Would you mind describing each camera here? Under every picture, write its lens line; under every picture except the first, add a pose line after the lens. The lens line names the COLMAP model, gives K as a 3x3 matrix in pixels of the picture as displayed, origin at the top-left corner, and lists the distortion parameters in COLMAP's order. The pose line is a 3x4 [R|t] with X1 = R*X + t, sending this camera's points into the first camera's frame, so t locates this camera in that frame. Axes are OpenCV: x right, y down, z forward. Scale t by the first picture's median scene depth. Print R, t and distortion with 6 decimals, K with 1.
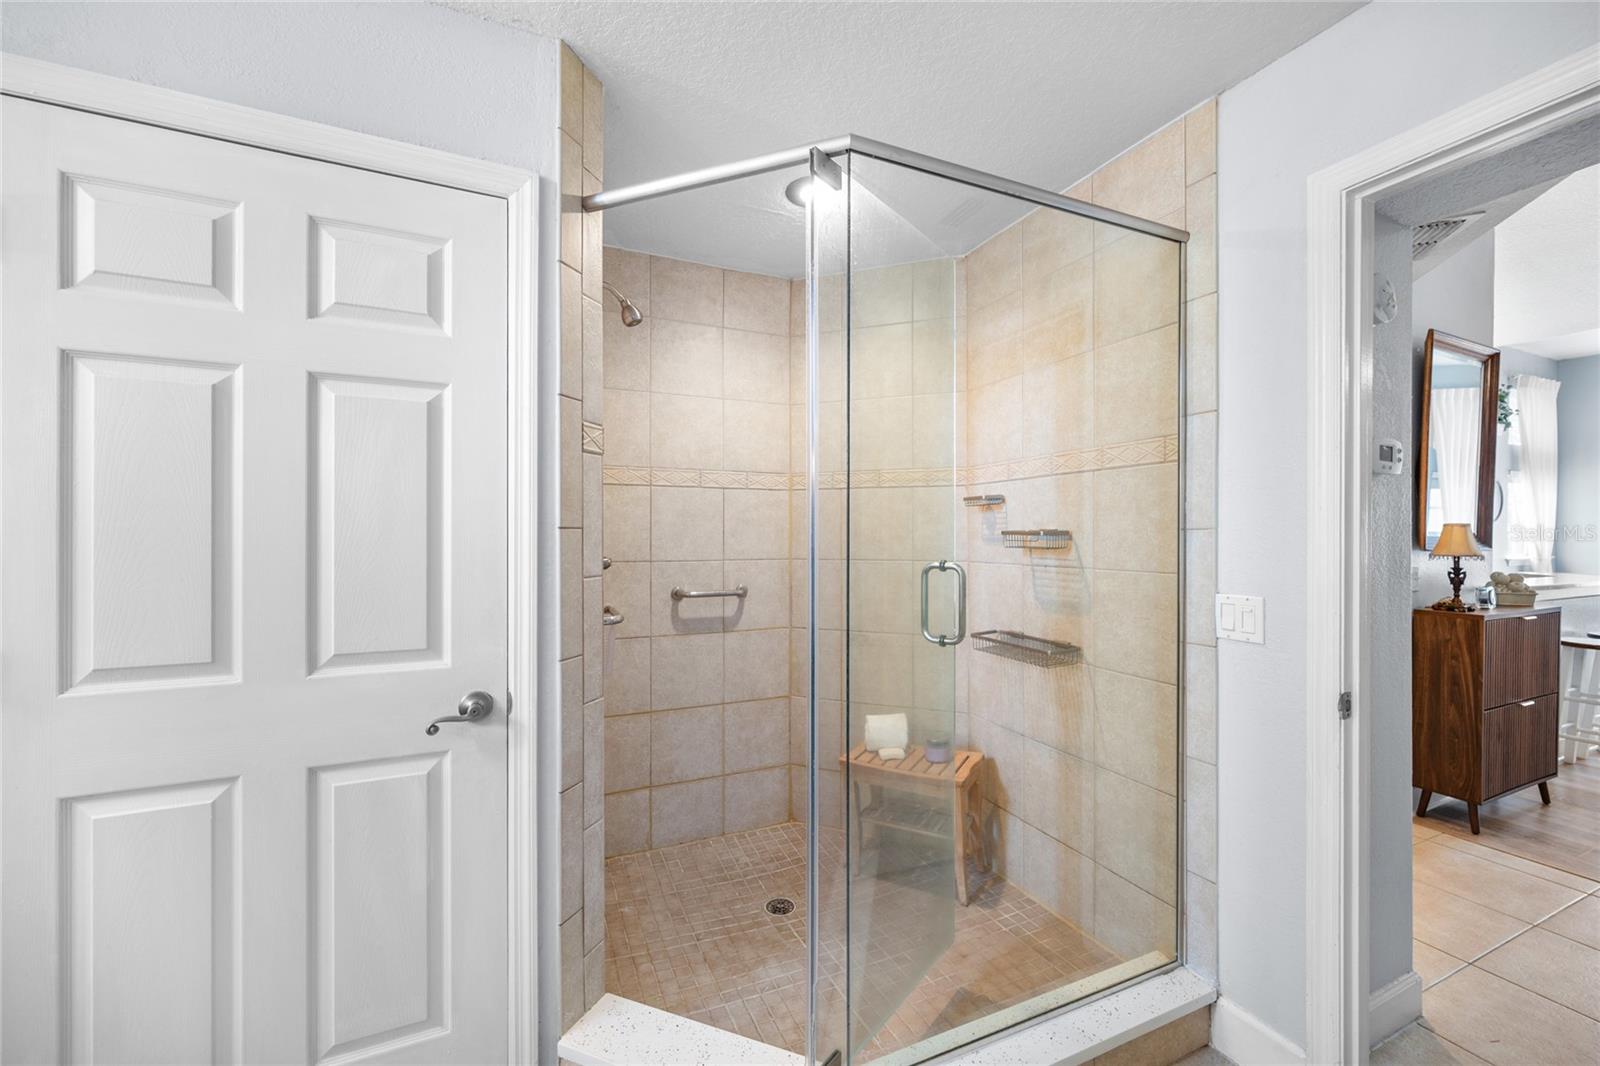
lens RADIAL K [[624.9, 0, 800.0], [0, 624.9, 533.0], [0, 0, 1]] dist [0.000214, 0.000043]
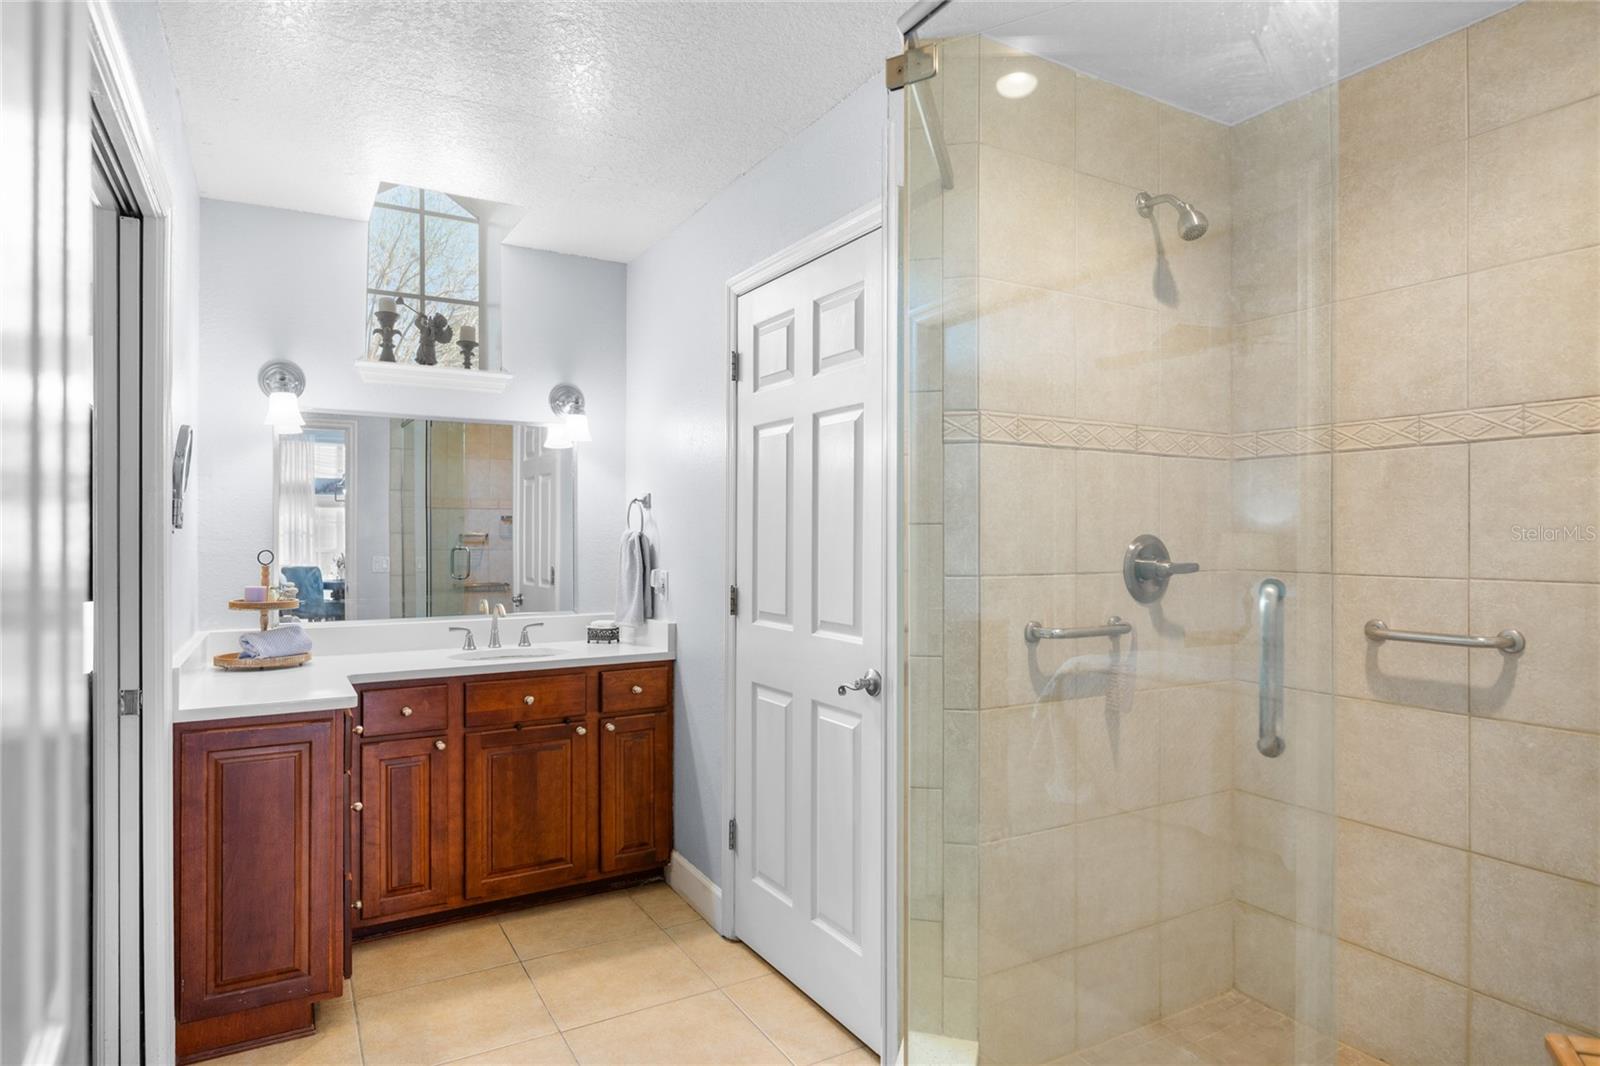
lens RADIAL K [[914.4, 0, 800.0], [0, 914.4, 533.0], [0, 0, 1]] dist [-0.000523, 0.000113]
pose [[0.110976, -0.004219, -0.993814, 1.208262], [0.002478, 0.999989, -0.003968, 0.013975], [0.993820, -0.002023, 0.110985, 0.736008]]
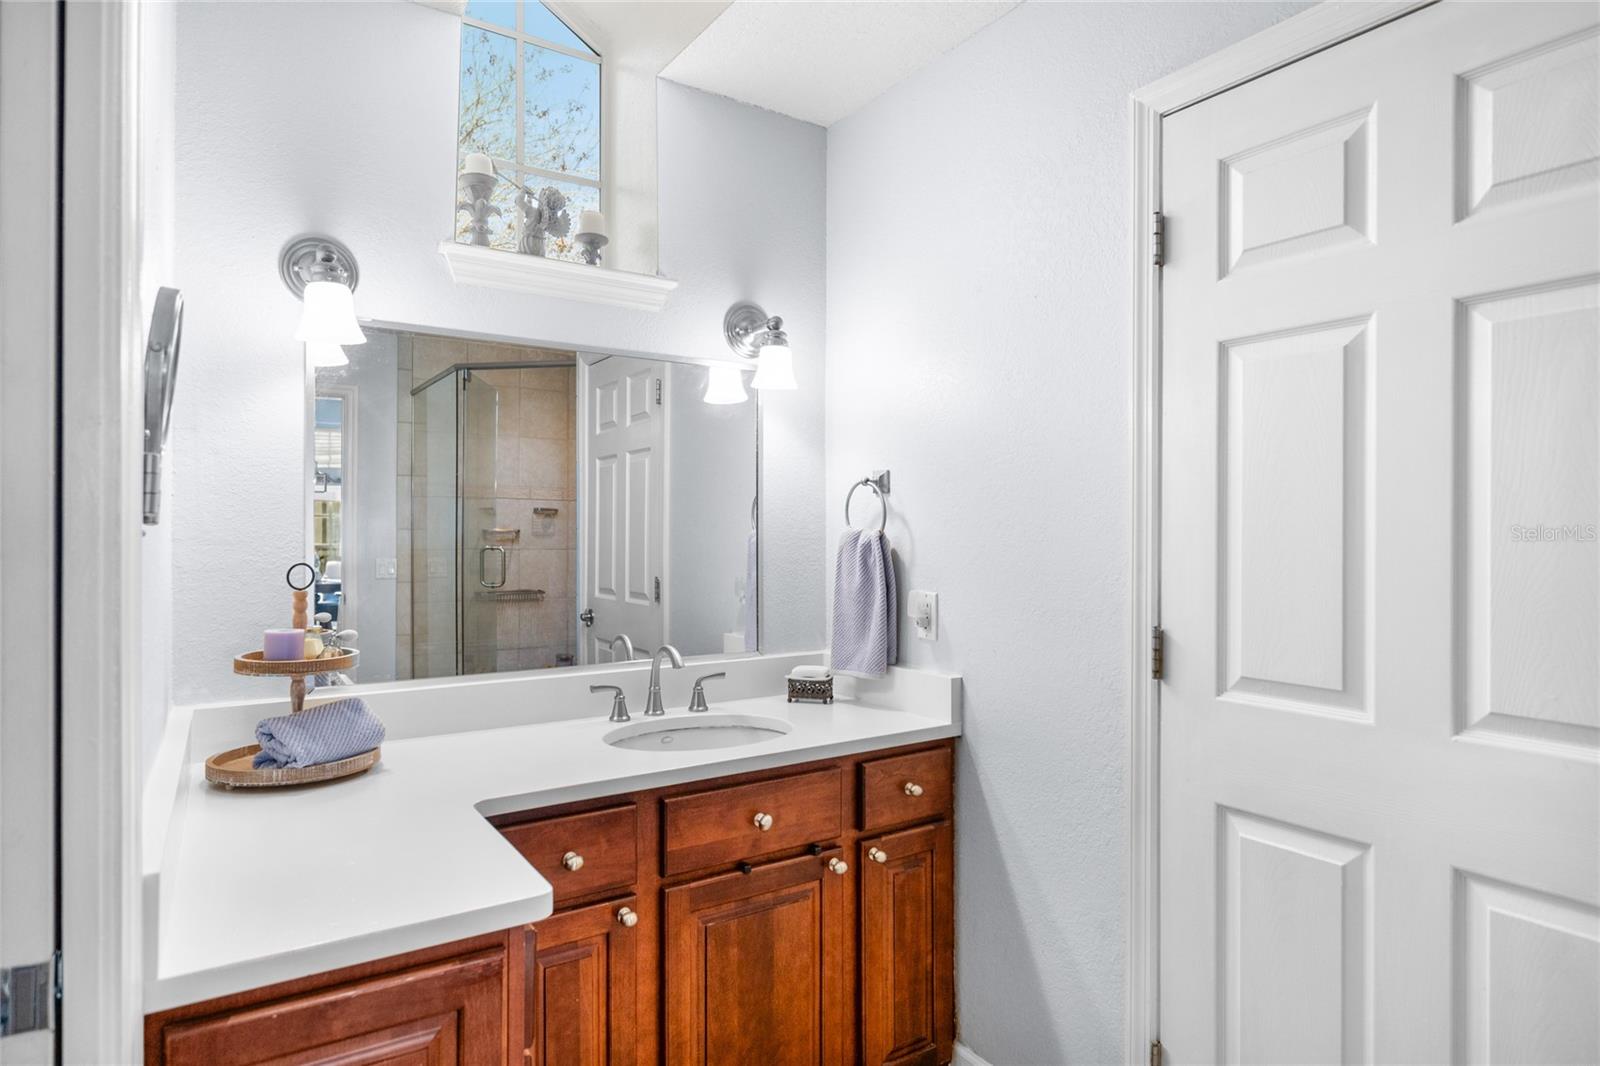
lens RADIAL K [[903.2, 0, 798.8], [0, 903.2, 527.2], [0, 0, 1]] dist [-0.001362, -0.000377]
pose [[0.163860, -0.004288, -0.986474, 0.087153], [0.000836, 0.999991, -0.004208, -0.000302], [0.986483, -0.000135, 0.163863, 0.111401]]
